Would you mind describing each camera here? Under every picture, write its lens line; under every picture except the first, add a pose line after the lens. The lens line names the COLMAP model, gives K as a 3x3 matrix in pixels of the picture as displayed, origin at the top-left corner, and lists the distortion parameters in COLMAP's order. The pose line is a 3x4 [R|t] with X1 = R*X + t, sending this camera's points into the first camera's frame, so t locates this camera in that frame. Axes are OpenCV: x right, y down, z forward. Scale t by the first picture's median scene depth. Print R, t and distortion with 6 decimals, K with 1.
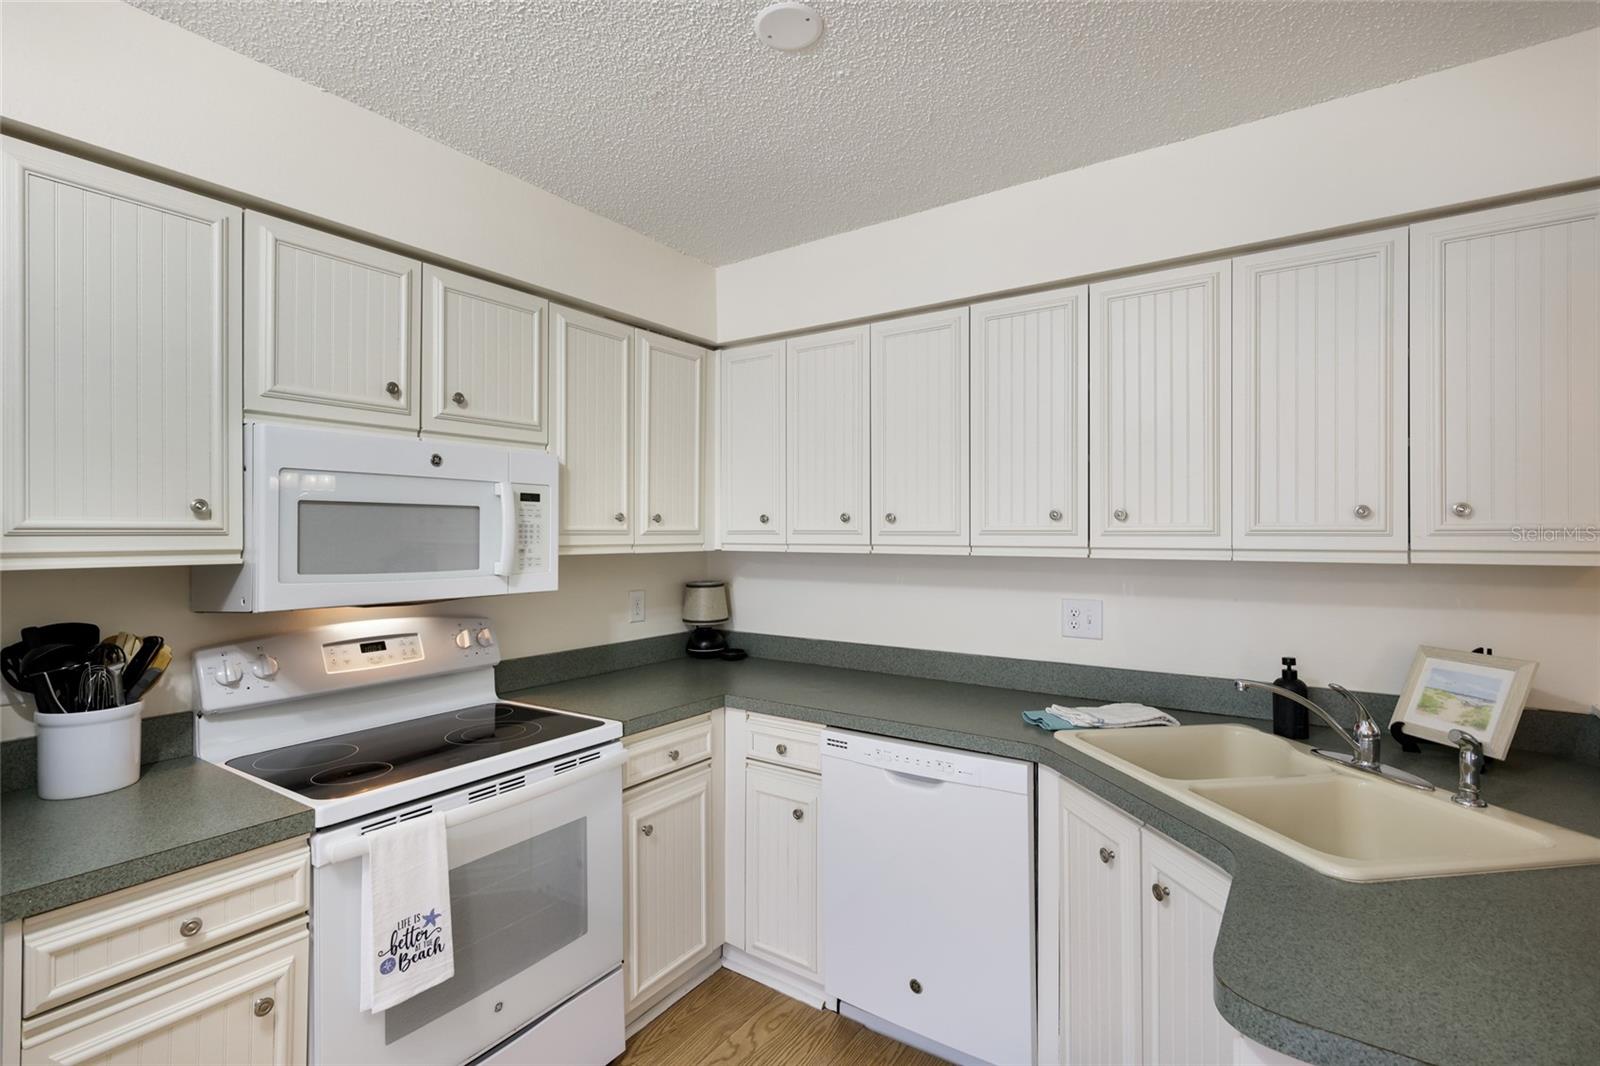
lens RADIAL K [[750.0, 0, 800.0], [0, 750.0, 533.0], [0, 0, 1]] dist [0.010440, 0.000103]
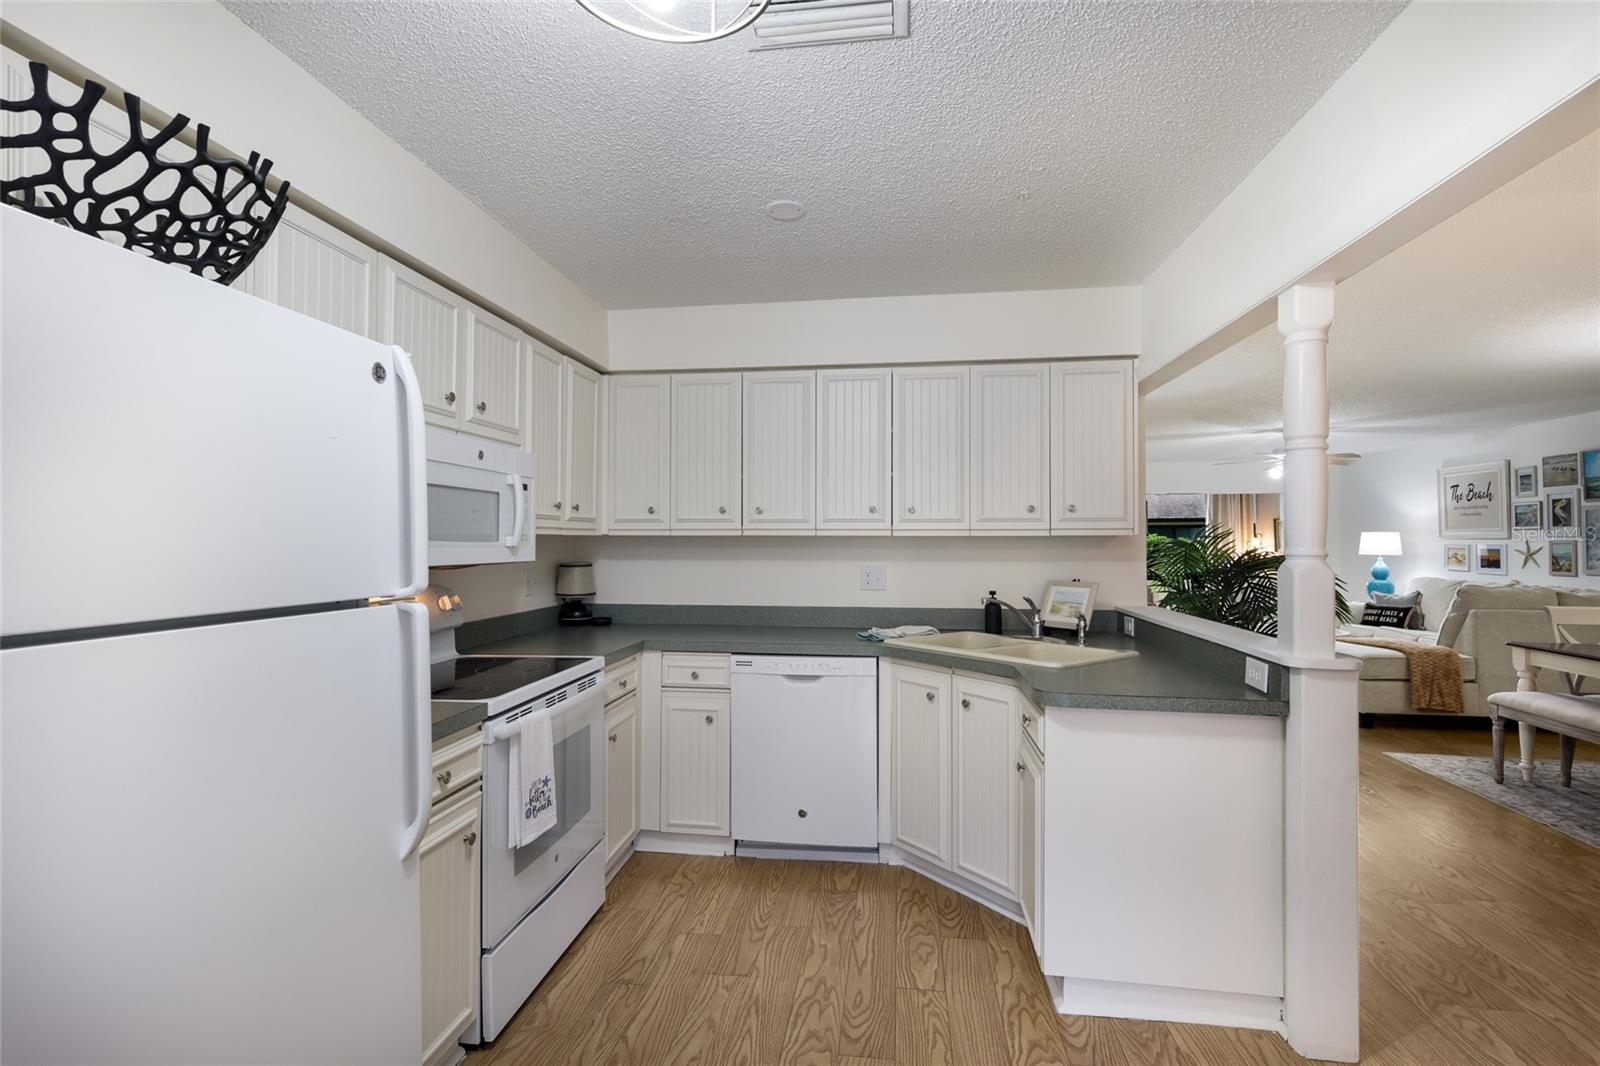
lens RADIAL K [[737.6, 0, 800.0], [0, 737.6, 533.0], [0, 0, 1]] dist [0.009625, -0.000280]
pose [[0.893102, 0.005829, 0.449816, -0.524062], [-0.000971, 0.999939, -0.011031, 0.046029], [-0.449853, 0.009415, 0.893053, -0.343581]]
